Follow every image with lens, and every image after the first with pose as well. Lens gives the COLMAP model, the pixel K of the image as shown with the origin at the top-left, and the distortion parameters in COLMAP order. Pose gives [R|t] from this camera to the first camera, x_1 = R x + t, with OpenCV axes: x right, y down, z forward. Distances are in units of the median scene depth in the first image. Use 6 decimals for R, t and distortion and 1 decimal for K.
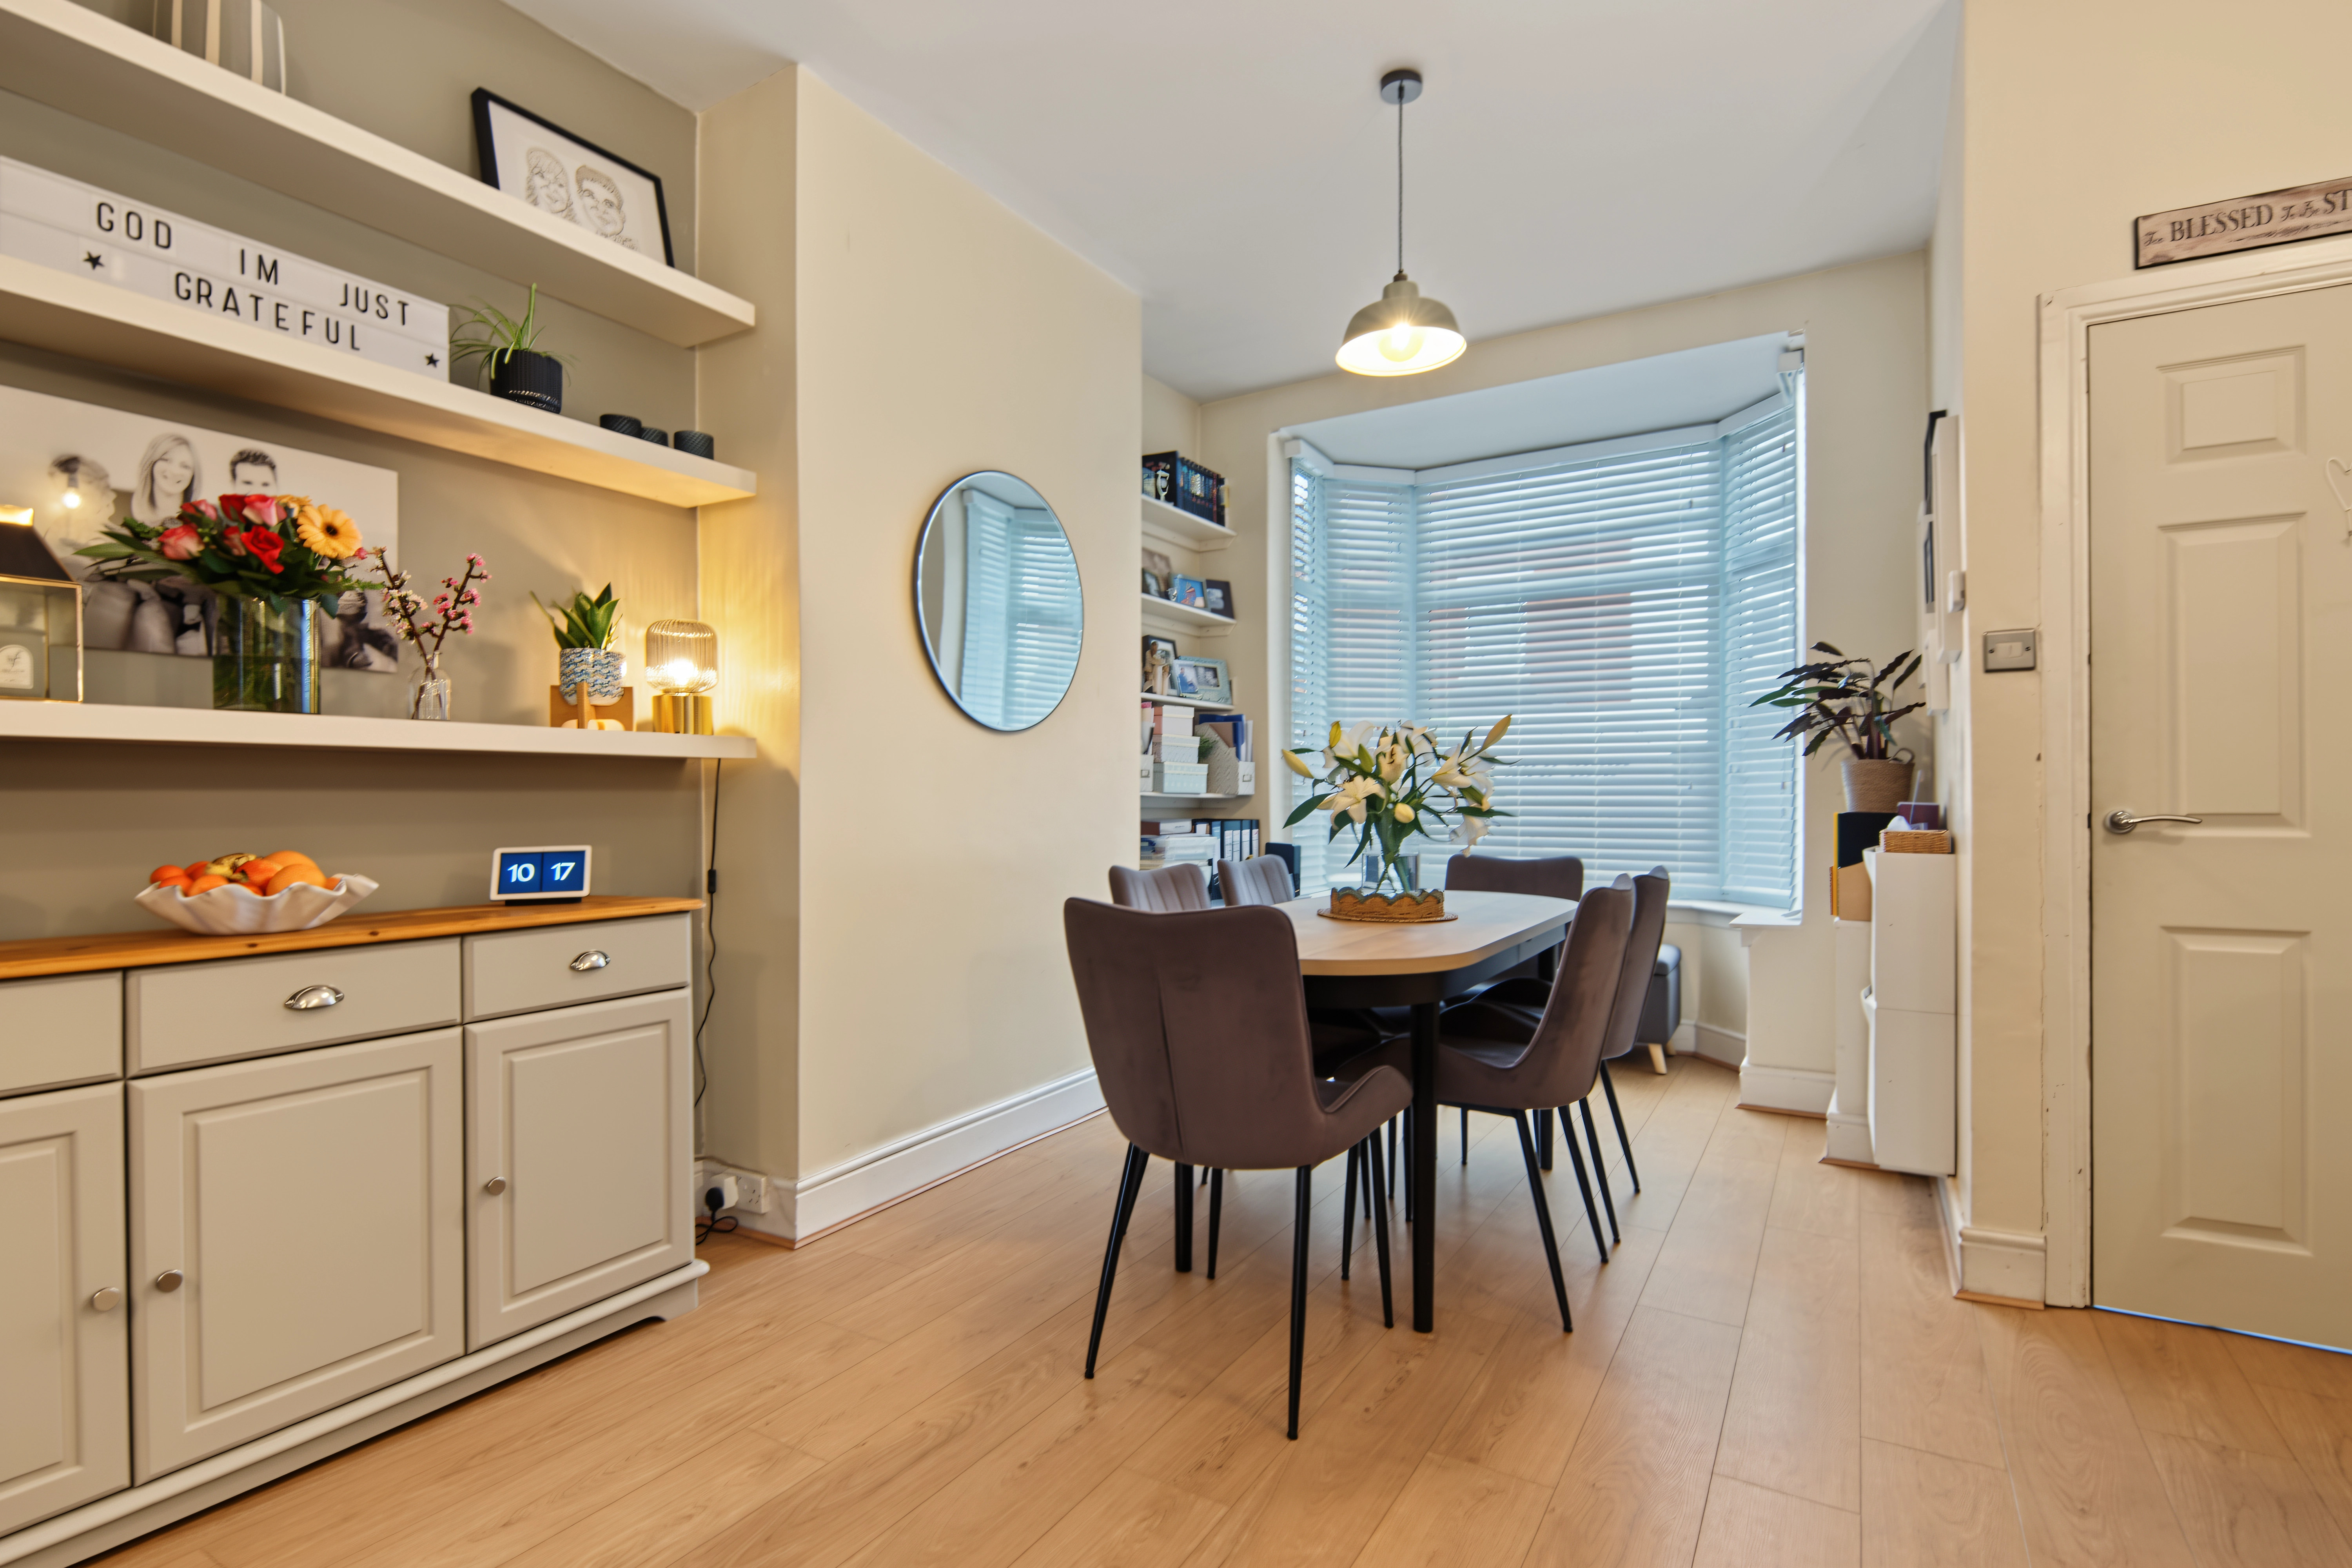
lens RADIAL K [[1115.1, 0, 1169.7], [0, 1115.1, 789.9], [0, 0, 1]] dist [0.035474, -0.025385]
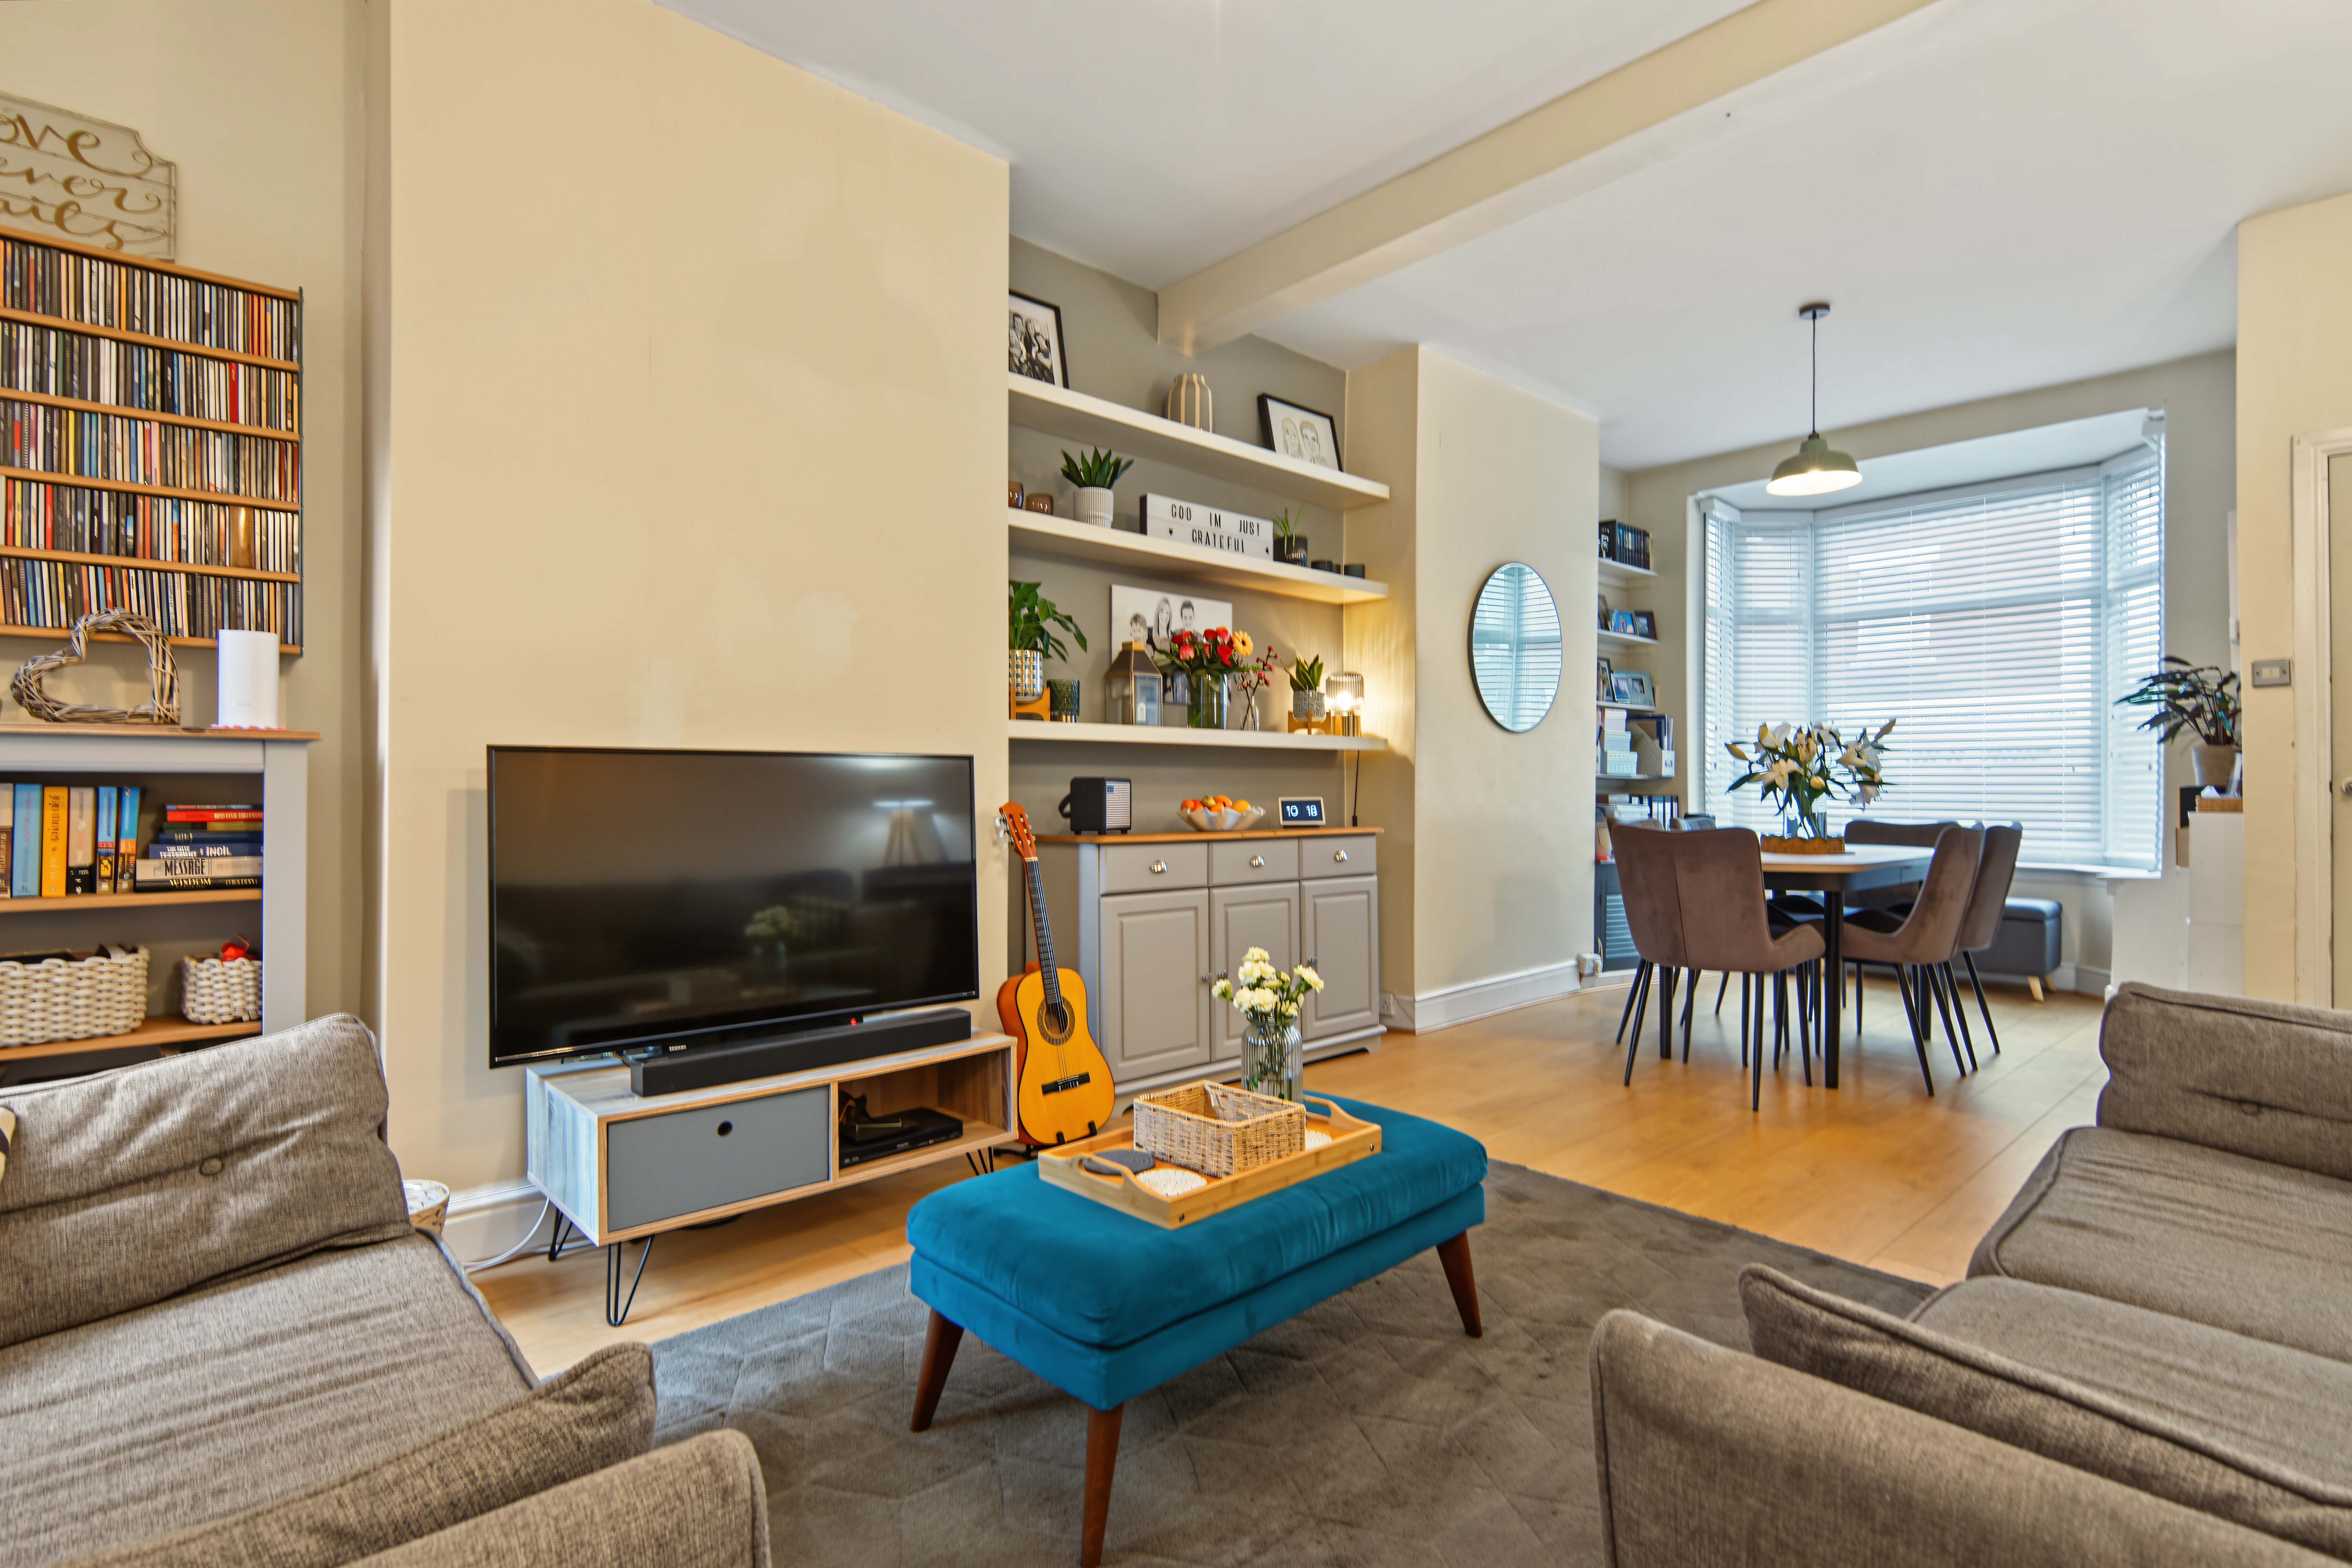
lens RADIAL K [[1093.7, 0, 1184.2], [0, 1093.7, 780.8], [0, 0, 1]] dist [0.026772, -0.024199]
pose [[0.957998, 0.002504, -0.286764, -0.184262], [-0.002469, 0.999997, 0.000481, 0.018587], [0.286765, 0.000247, 0.958001, -0.682032]]
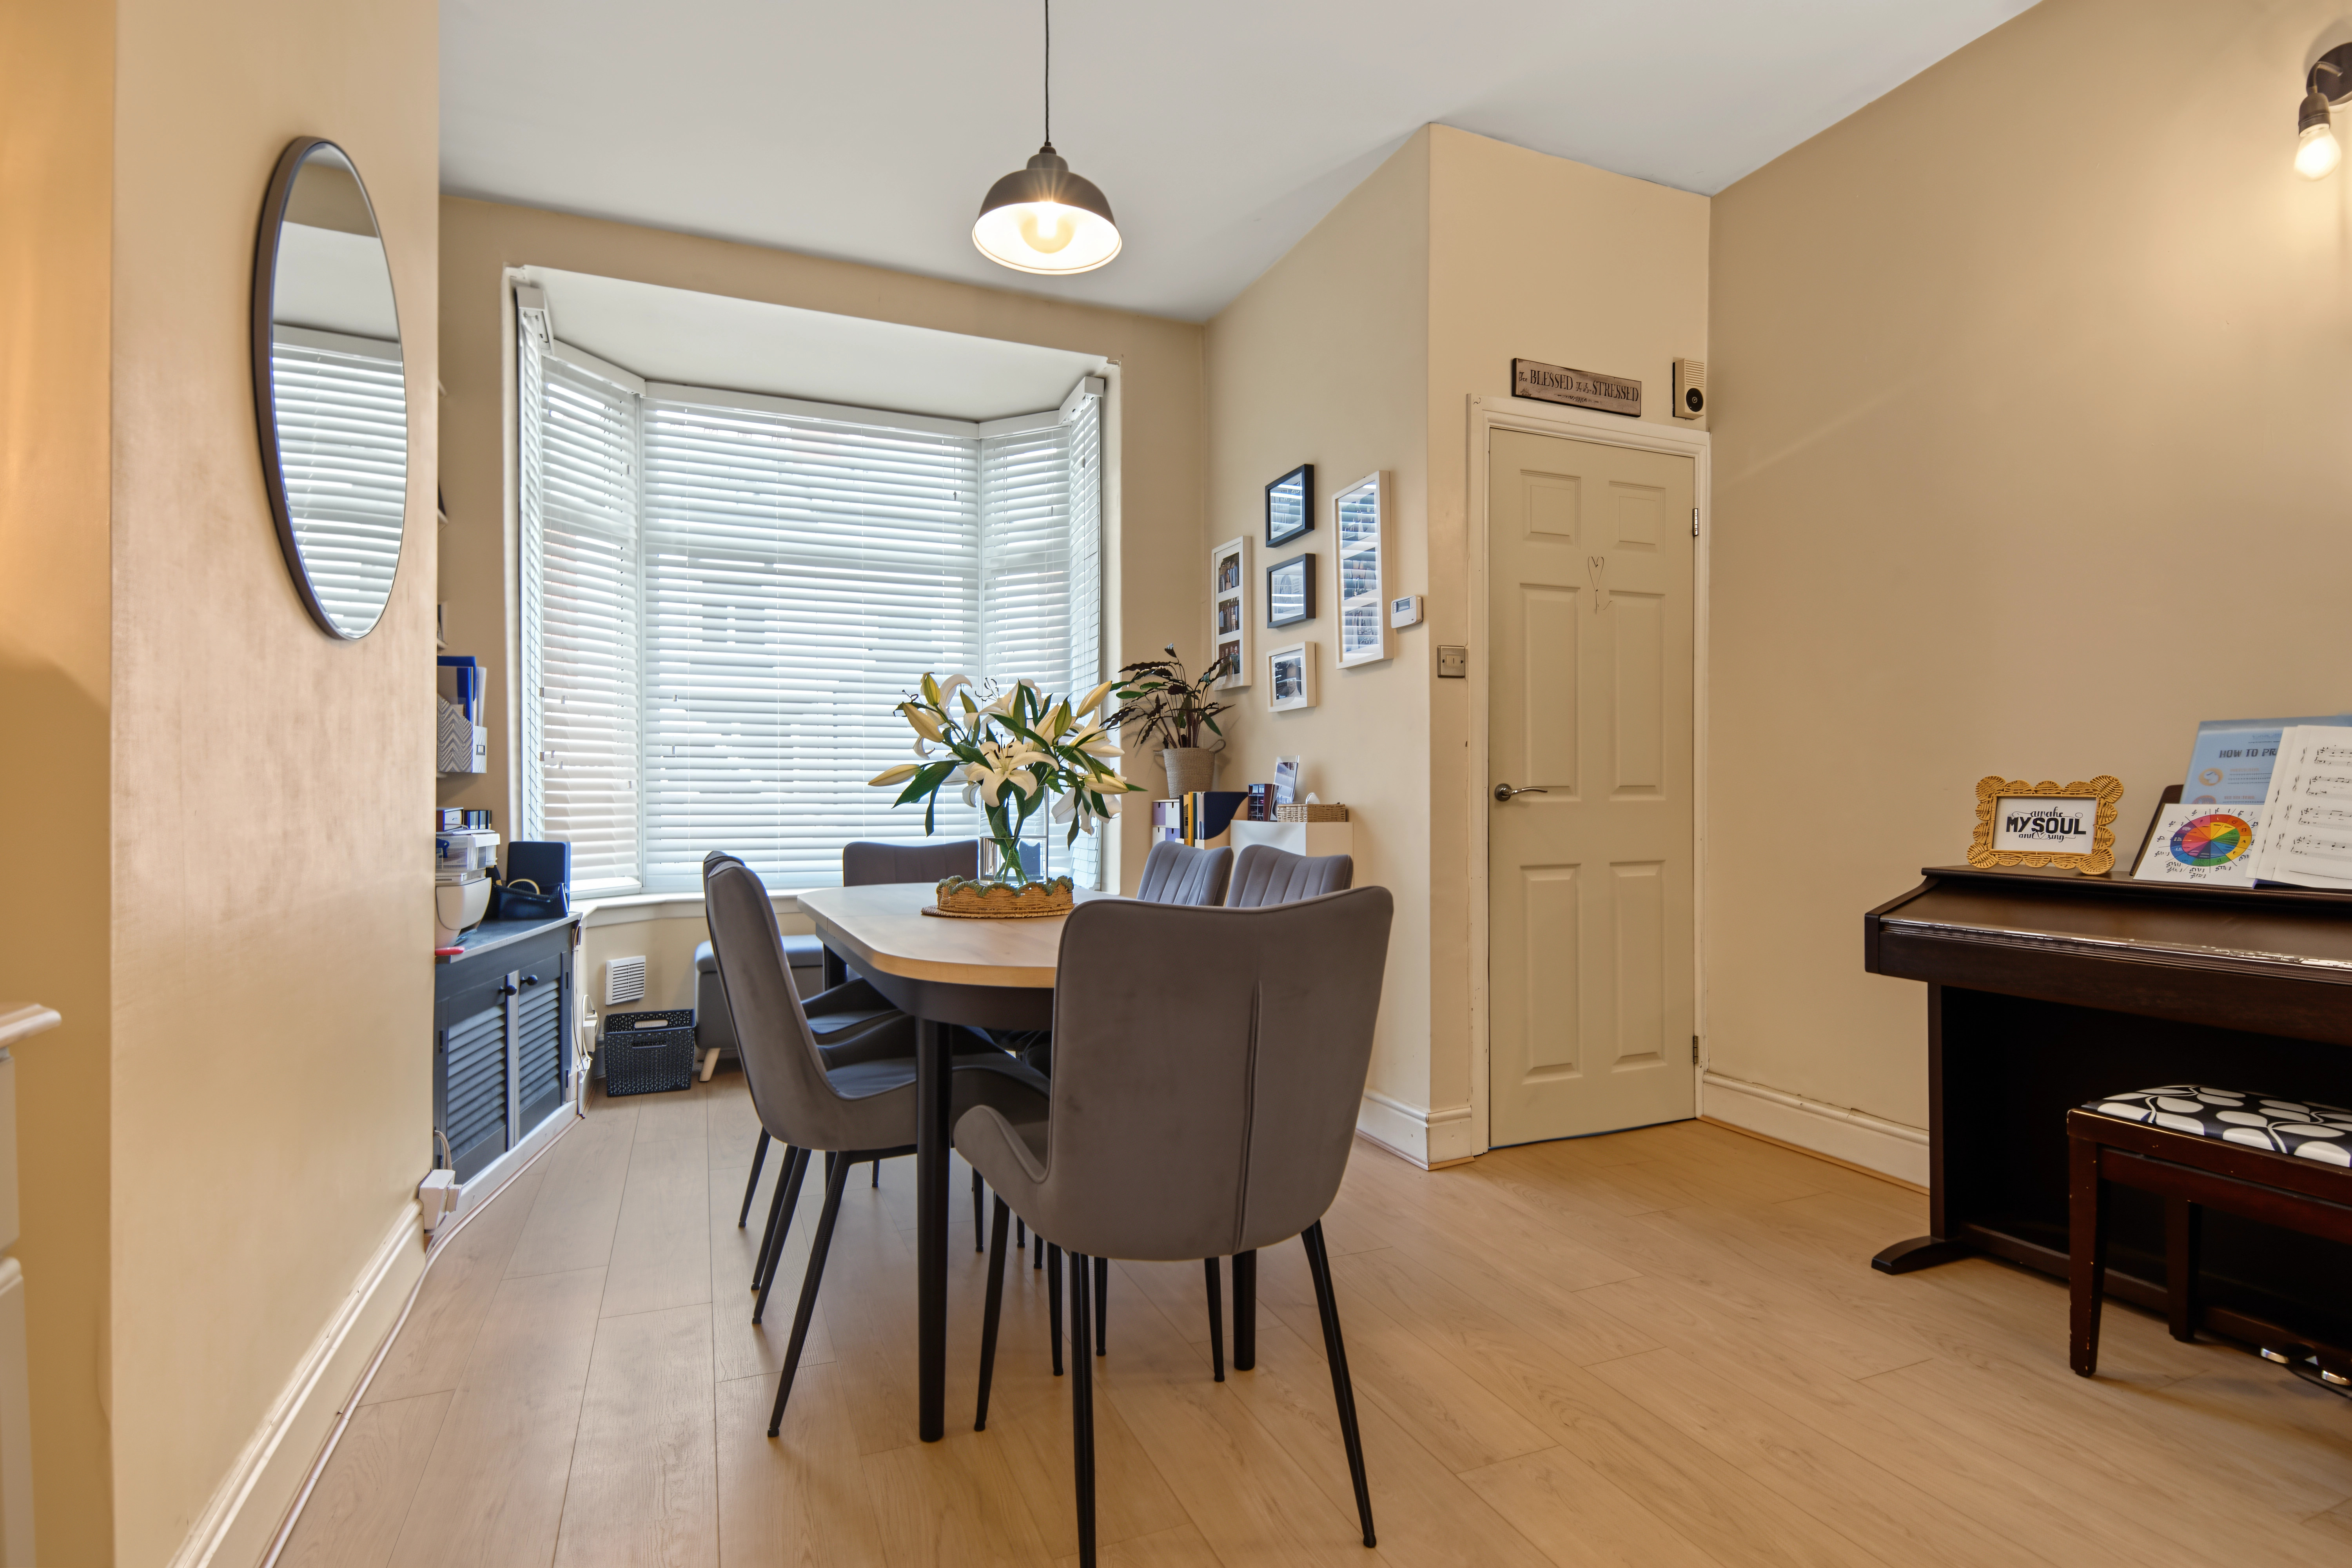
lens RADIAL K [[1115.1, 0, 1169.7], [0, 1115.1, 789.9], [0, 0, 1]] dist [0.035474, -0.025385]
pose [[0.596311, 0.004101, 0.802743, -0.409987], [-0.004334, 0.999989, -0.001889, 0.024047], [-0.802742, -0.002353, 0.596322, 0.413416]]
